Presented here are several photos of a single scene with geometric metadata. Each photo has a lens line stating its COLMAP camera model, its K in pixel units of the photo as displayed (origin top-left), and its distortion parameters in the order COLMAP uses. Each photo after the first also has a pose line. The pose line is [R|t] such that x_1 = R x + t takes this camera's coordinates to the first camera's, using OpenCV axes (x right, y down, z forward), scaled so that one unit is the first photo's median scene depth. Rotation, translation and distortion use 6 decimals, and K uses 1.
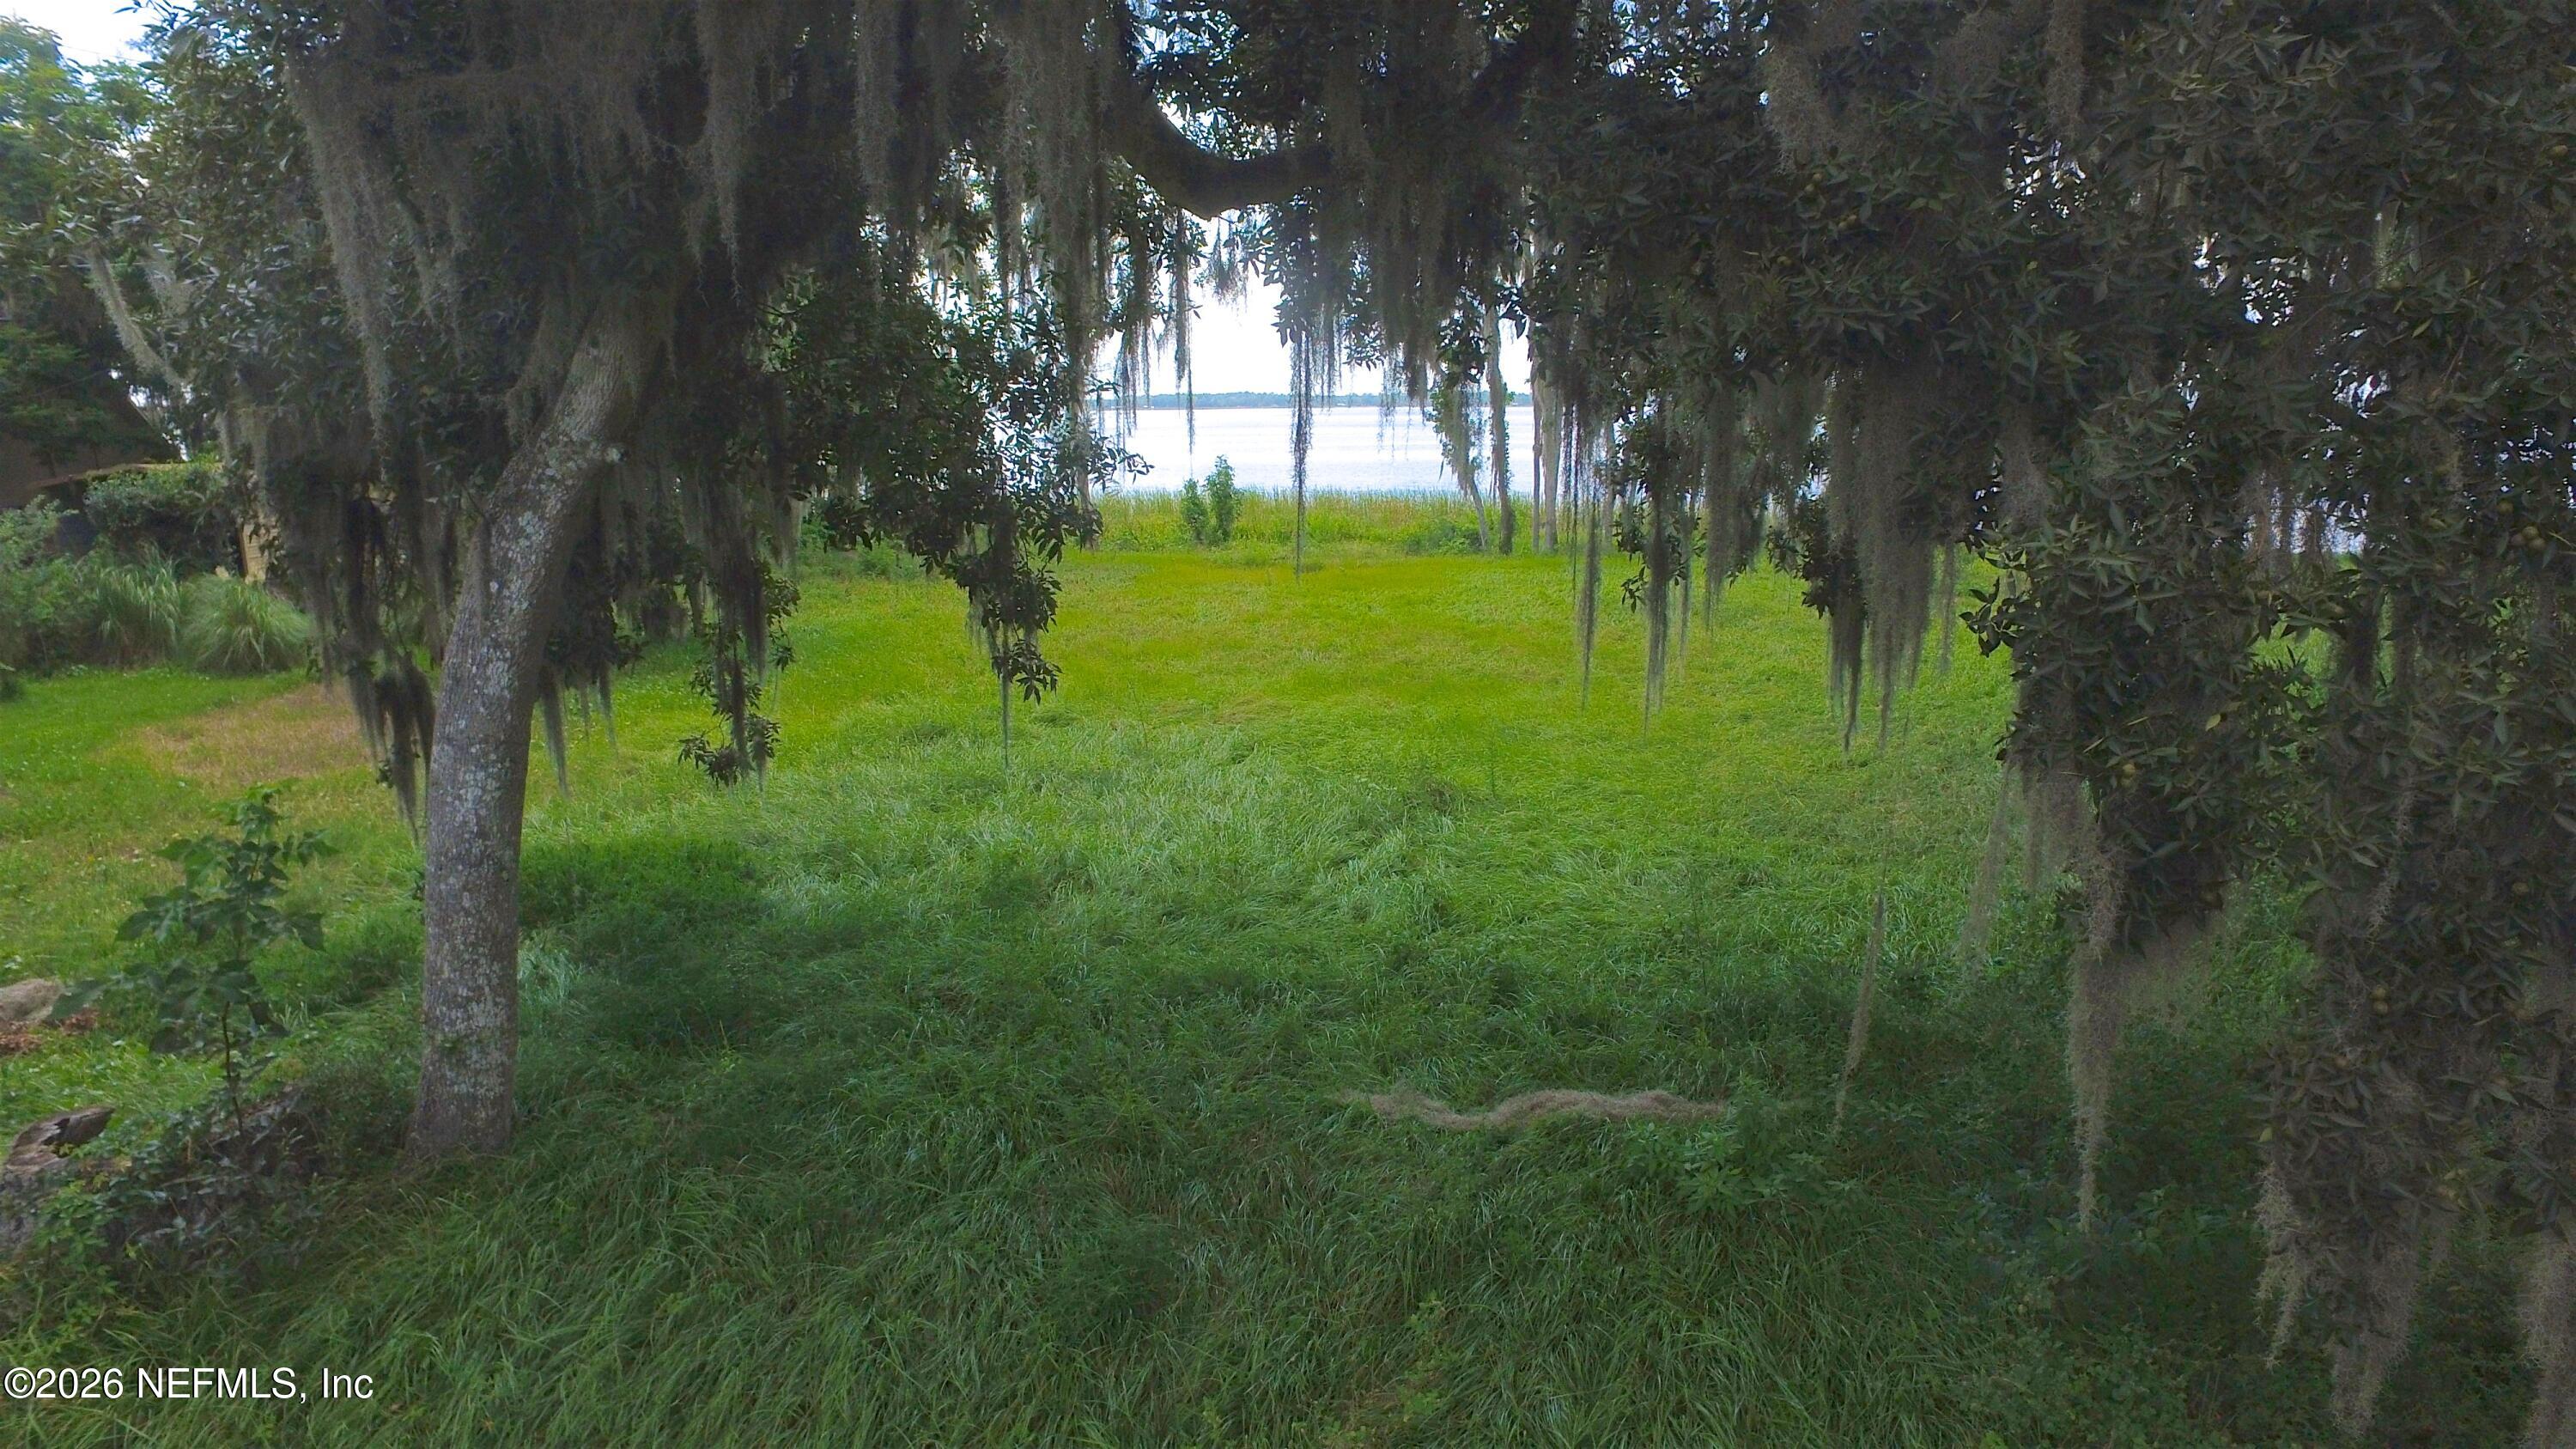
lens RADIAL K [[1650.7, 0, 1288.0], [0, 1650.7, 724.5], [0, 0, 1]] dist [-0.162146, 0.141908]
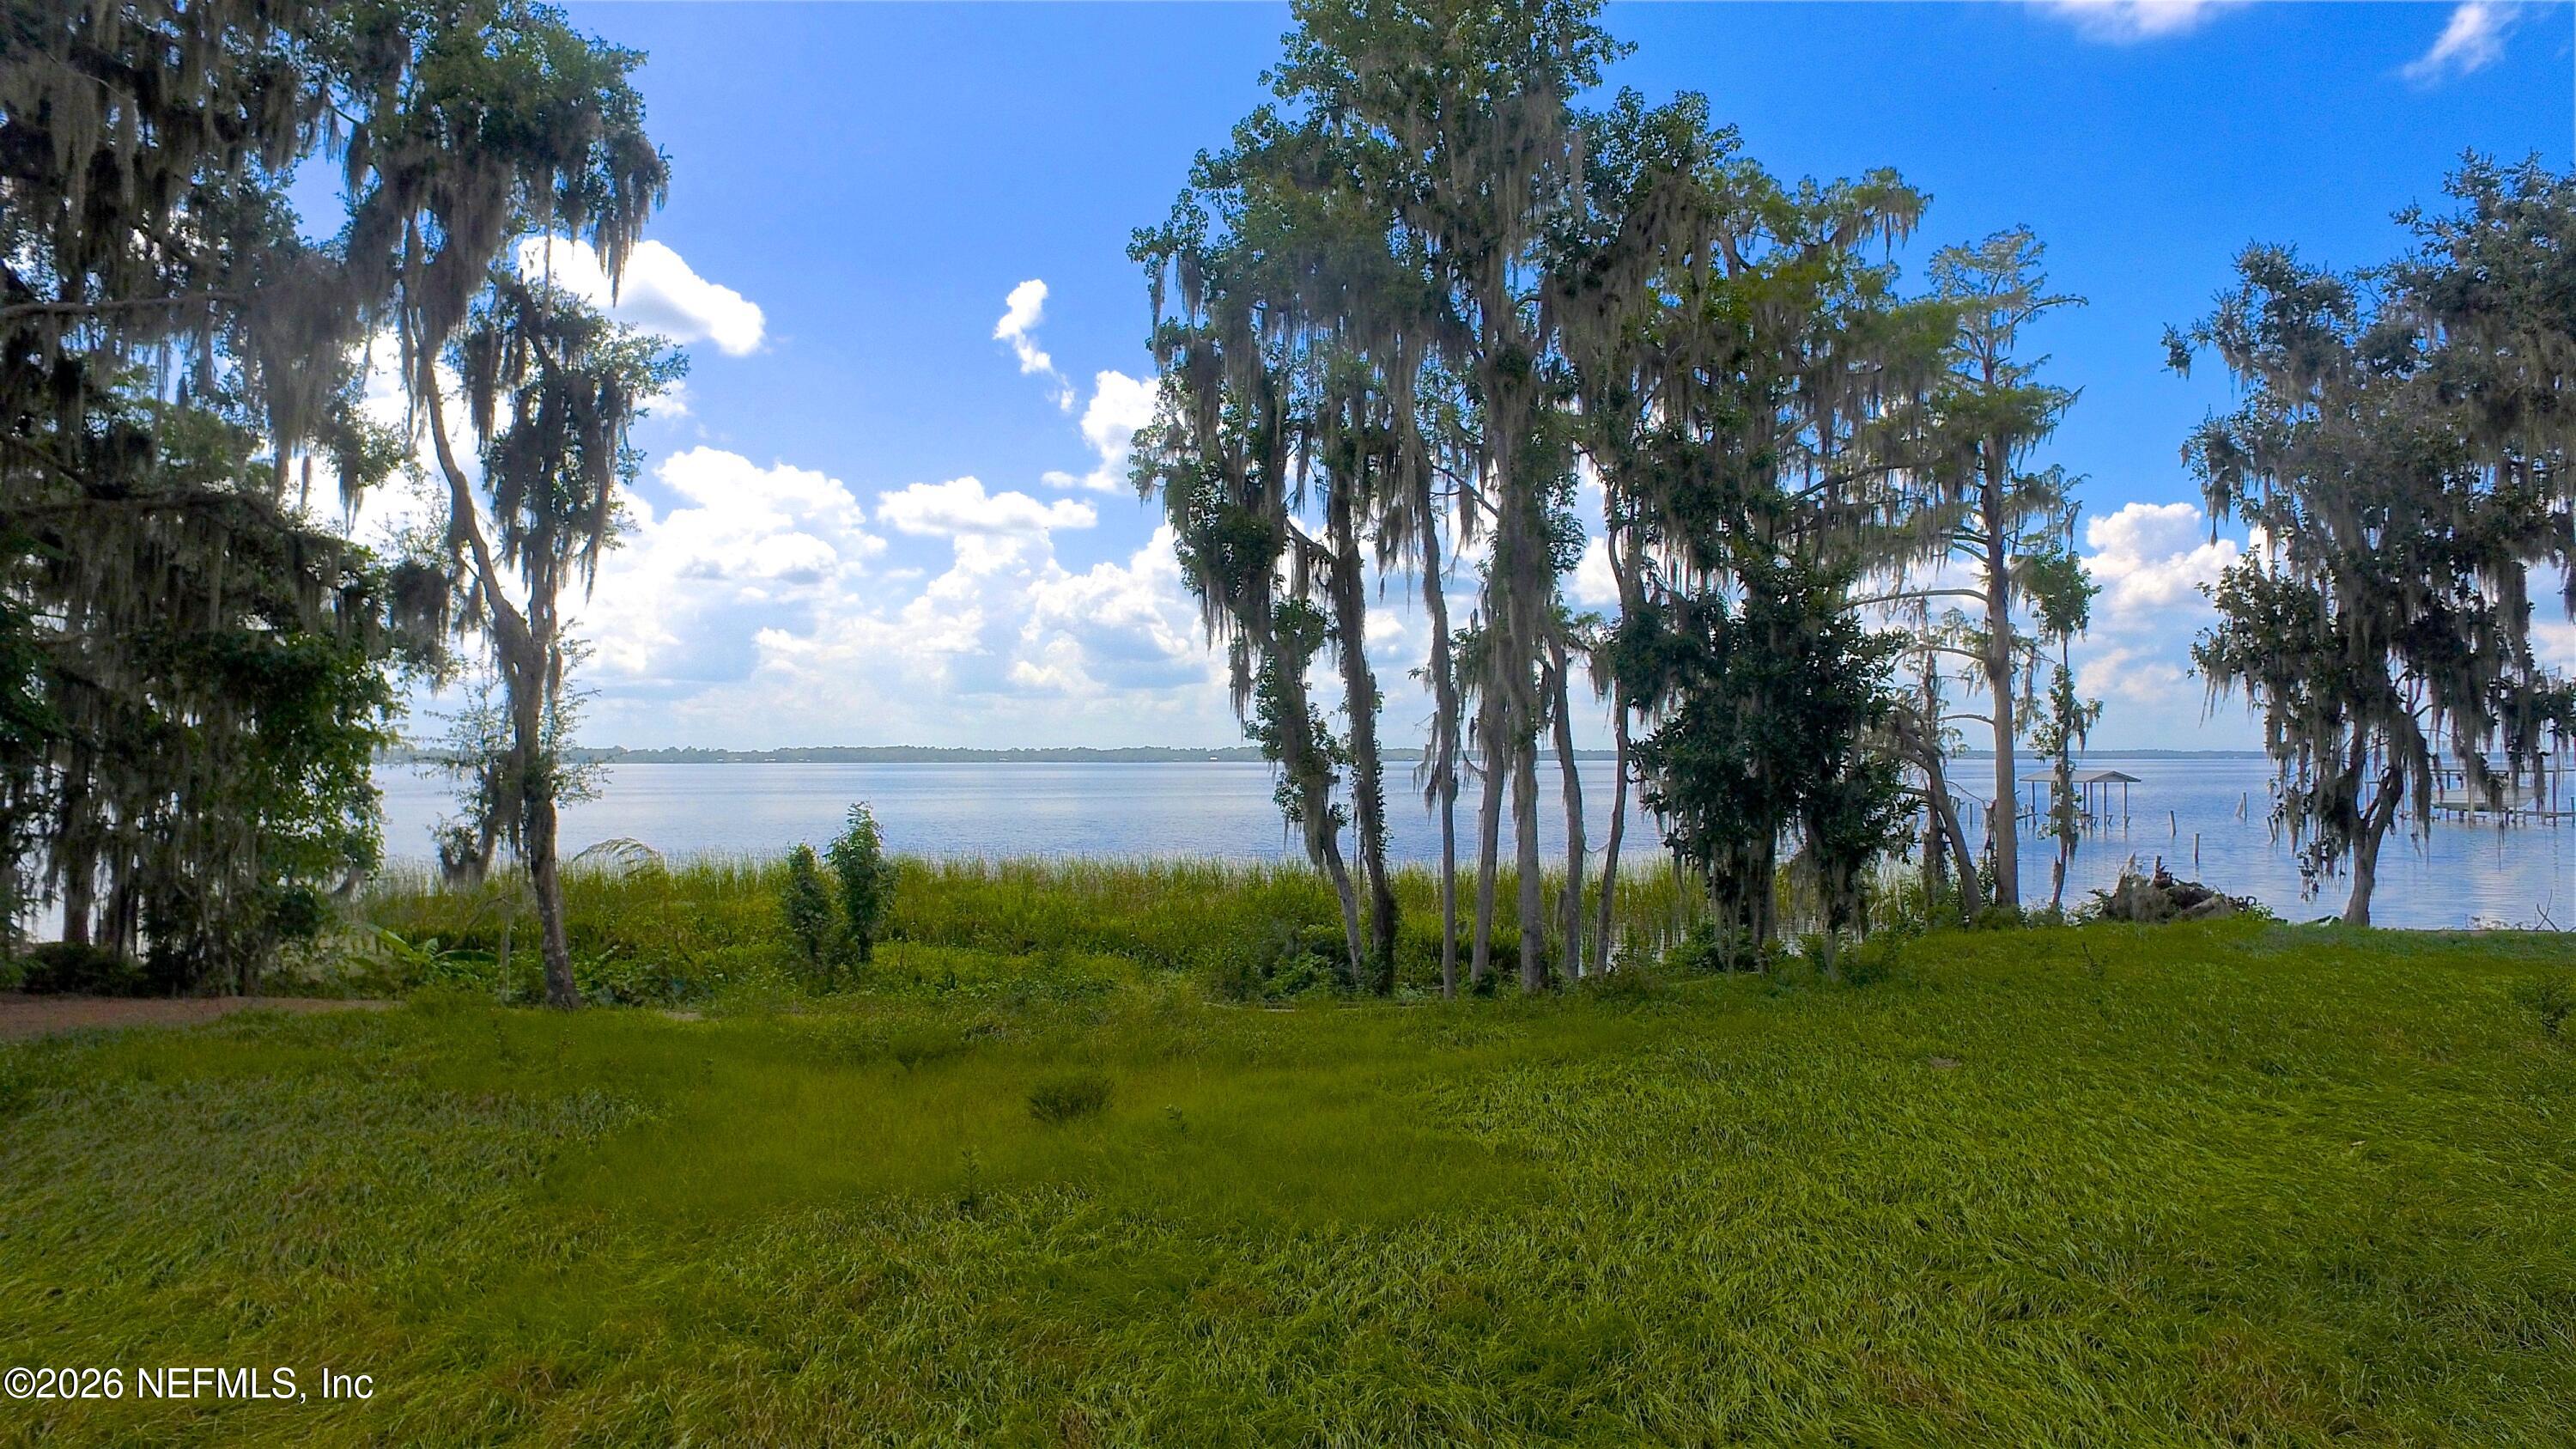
lens RADIAL K [[1650.7, 0, 1288.0], [0, 1650.7, 724.5], [0, 0, 1]] dist [-0.162146, 0.141908]
pose [[0.978961, 0.001063, 0.204046, -0.010938], [0.040364, 0.979217, -0.198756, -0.081473], [-0.200017, 0.202811, 0.958572, 0.477414]]
